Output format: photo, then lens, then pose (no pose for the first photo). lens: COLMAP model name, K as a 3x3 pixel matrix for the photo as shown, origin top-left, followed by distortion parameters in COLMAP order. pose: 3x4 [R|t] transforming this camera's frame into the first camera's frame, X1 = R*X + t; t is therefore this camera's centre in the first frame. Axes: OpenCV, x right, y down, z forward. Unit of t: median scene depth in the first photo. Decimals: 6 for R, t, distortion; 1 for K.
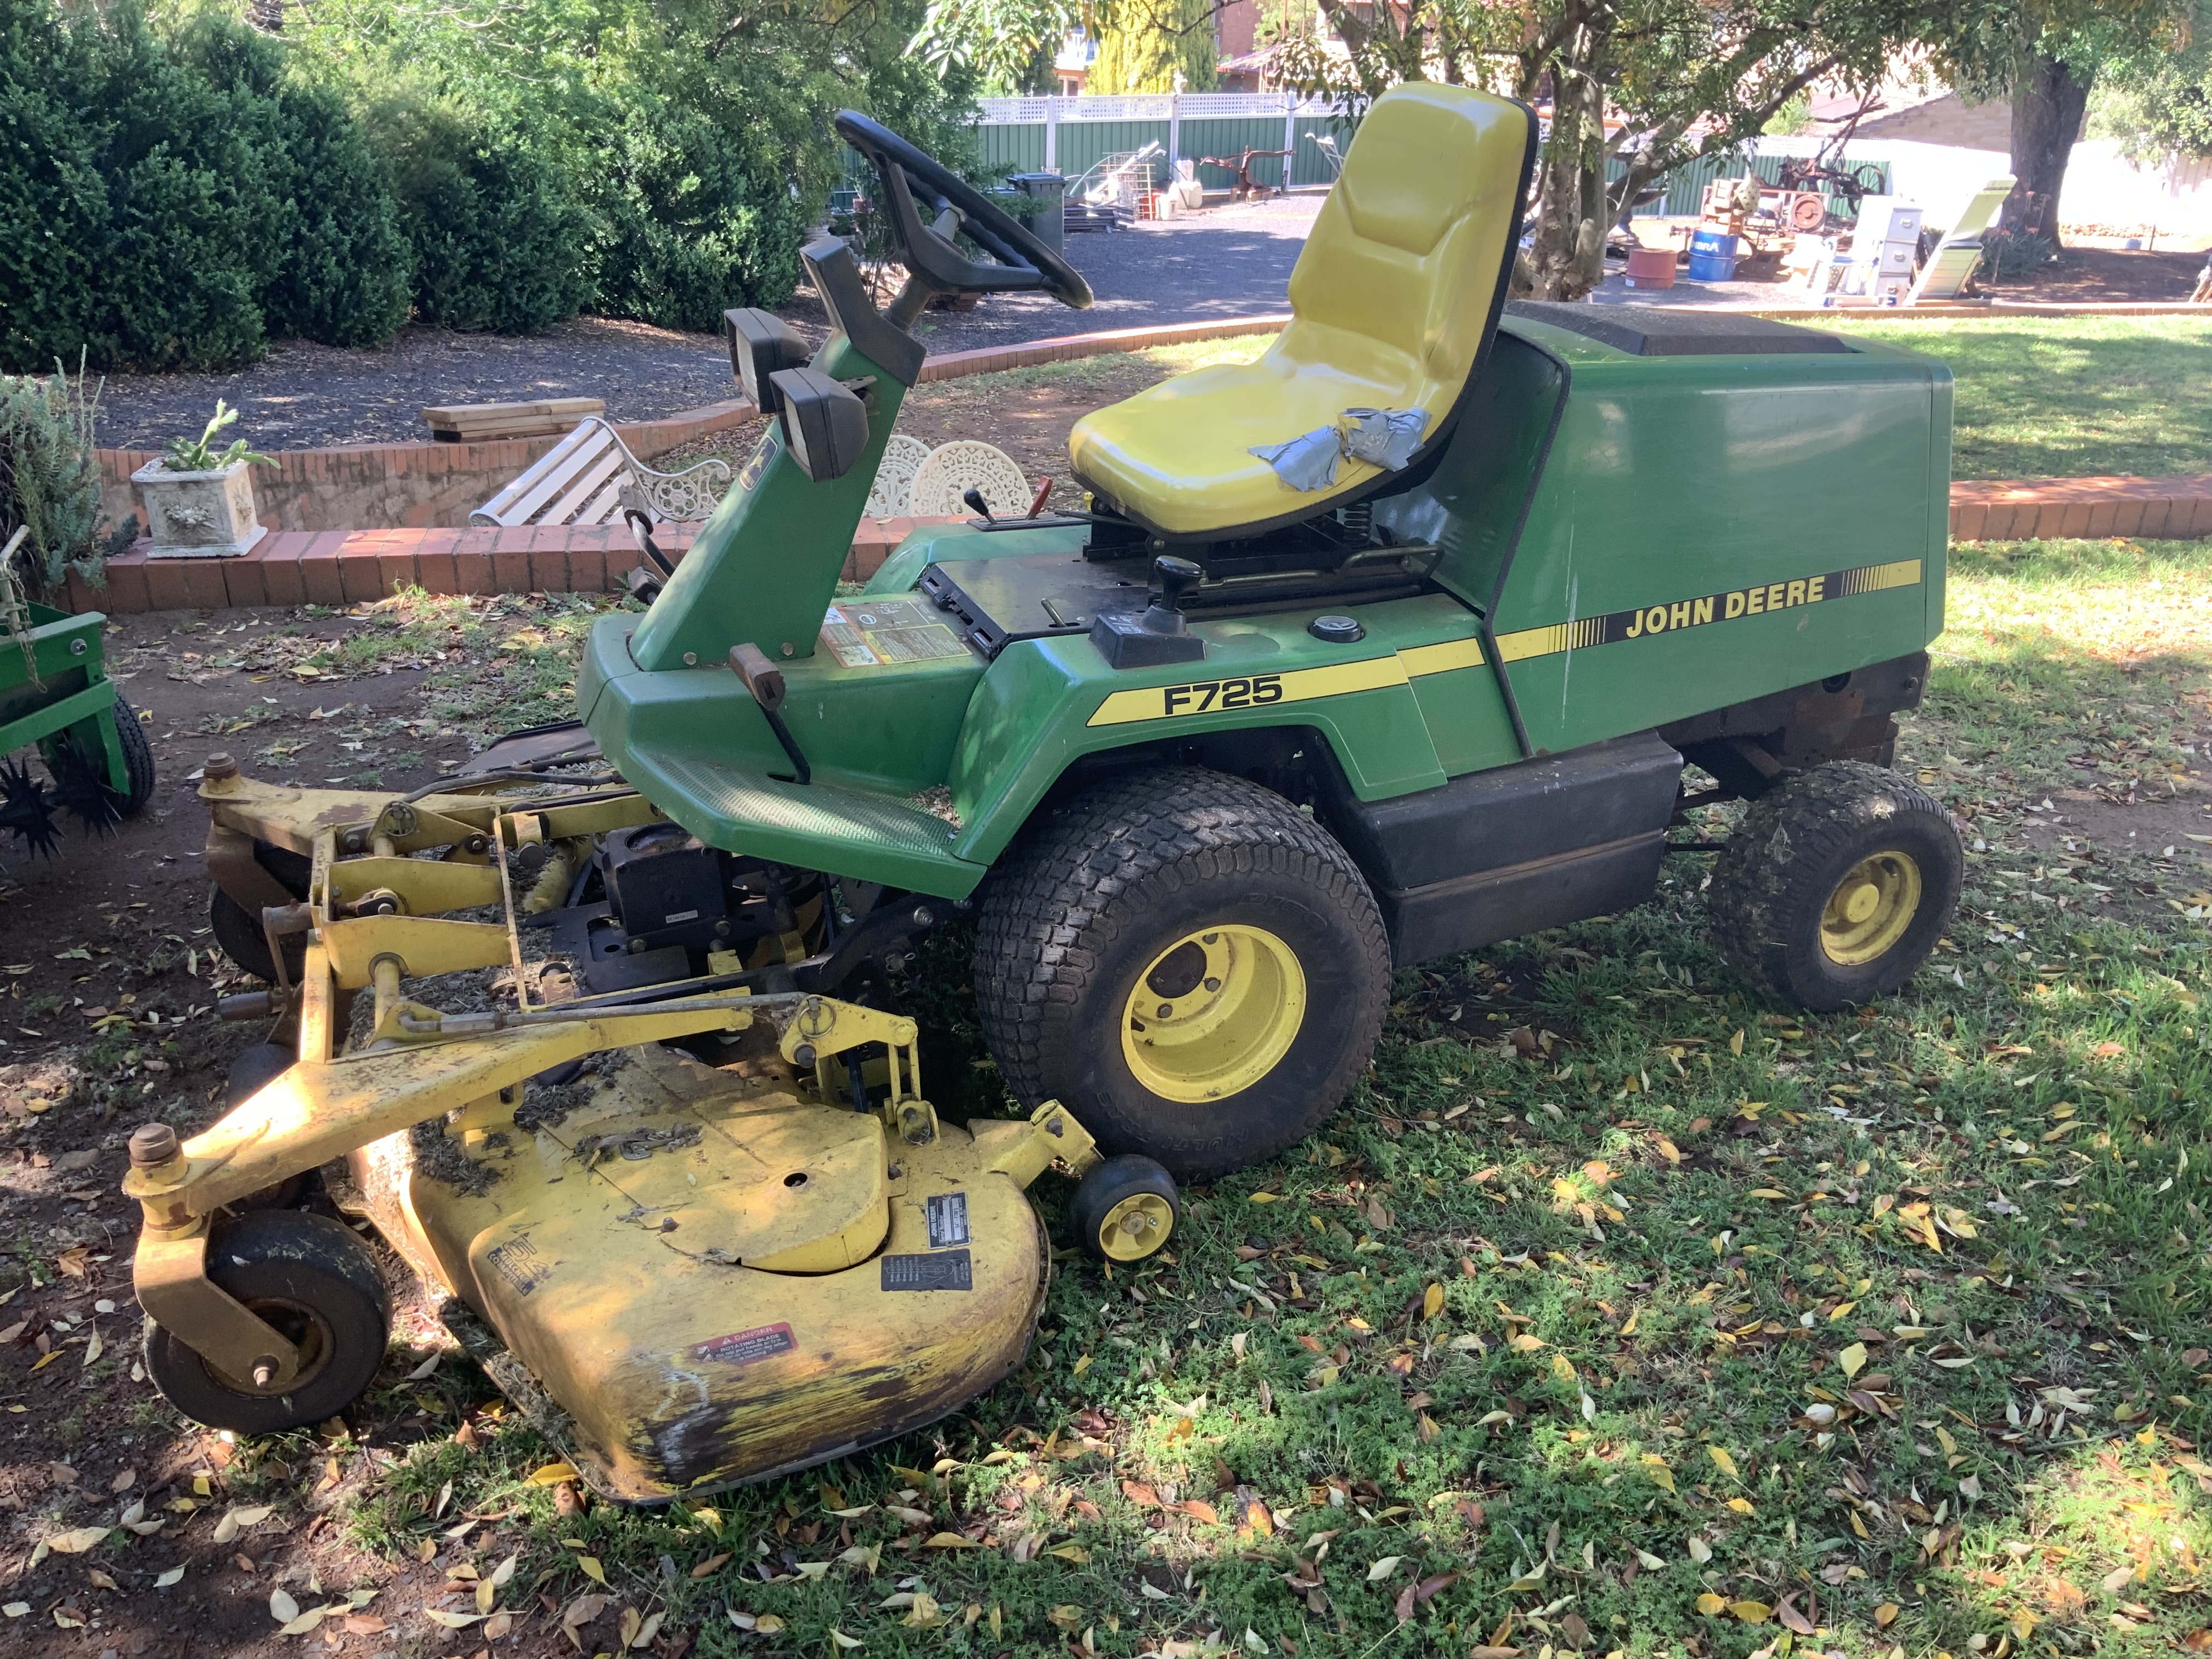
lens RADIAL K [[1853.4, 0, 1106.0], [0, 1853.4, 829.5], [0, 0, 1]] dist [0.007604, -0.020222]
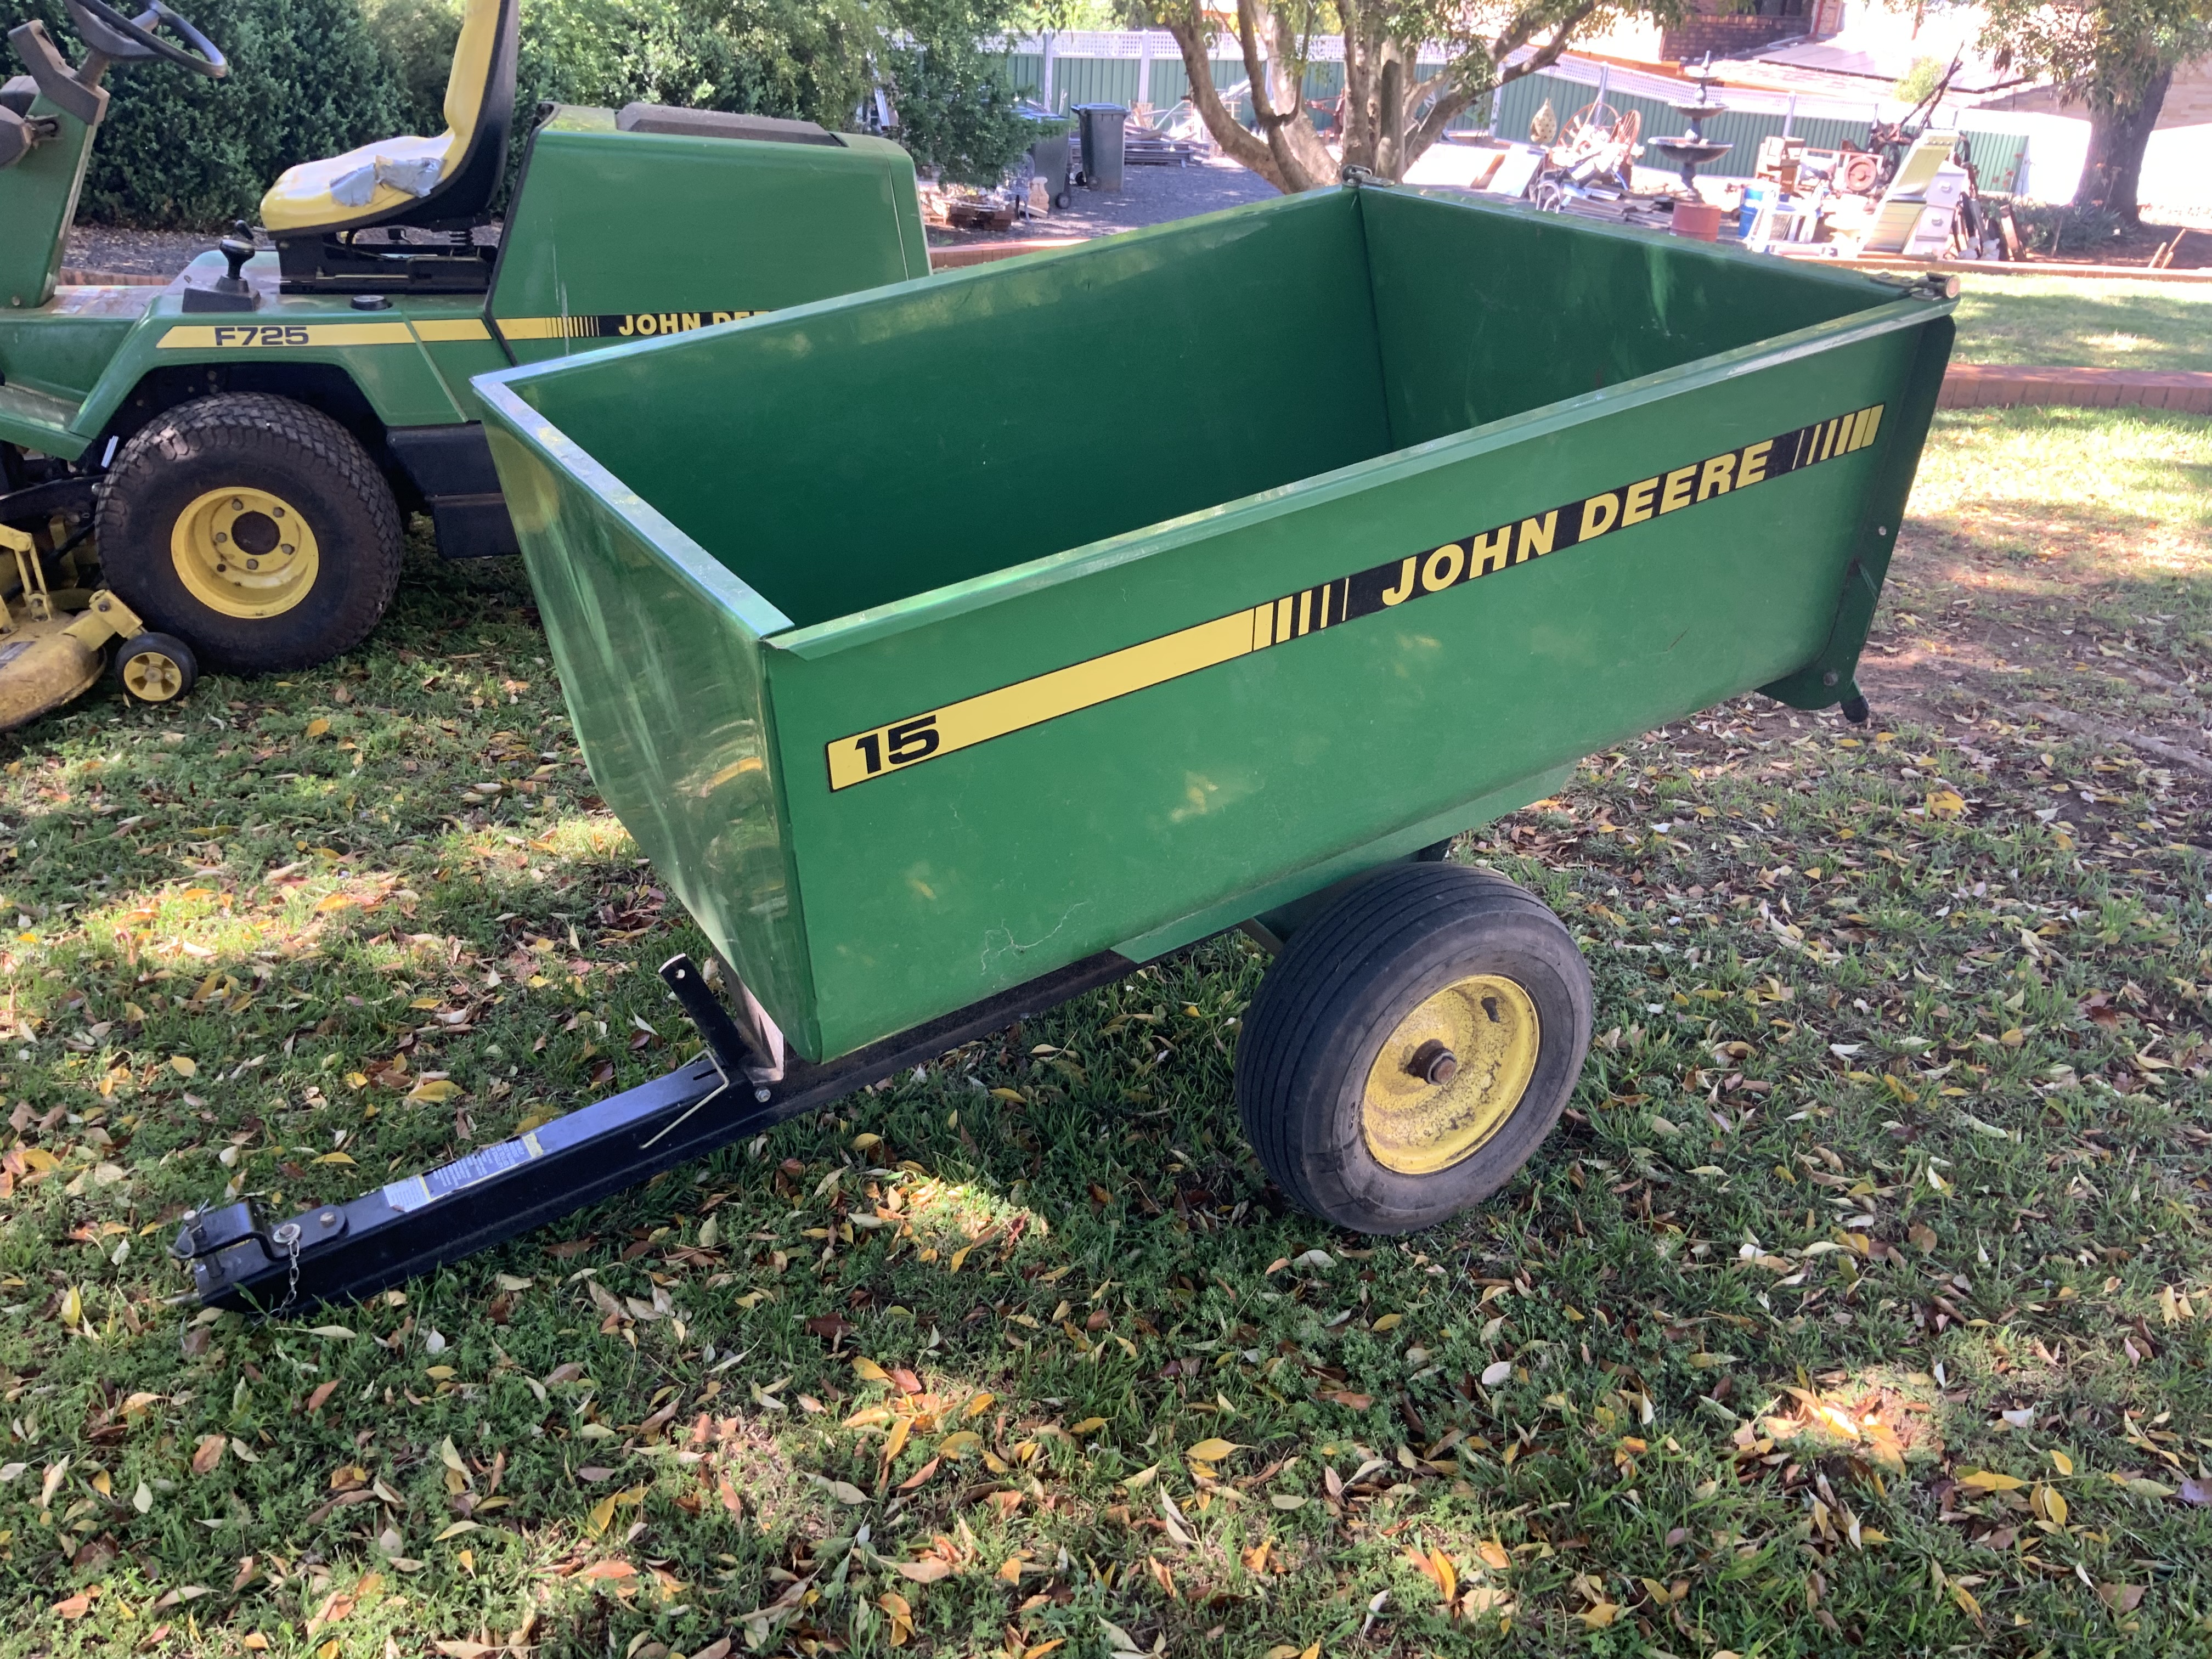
lens RADIAL K [[1878.0, 0, 1106.0], [0, 1878.0, 829.5], [0, 0, 1]] dist [-0.010574, -0.003693]
pose [[0.993465, 0.073307, -0.087483, 0.185311], [-0.071515, 0.997164, 0.023452, 0.049227], [0.088954, -0.017042, 0.995890, -0.090552]]
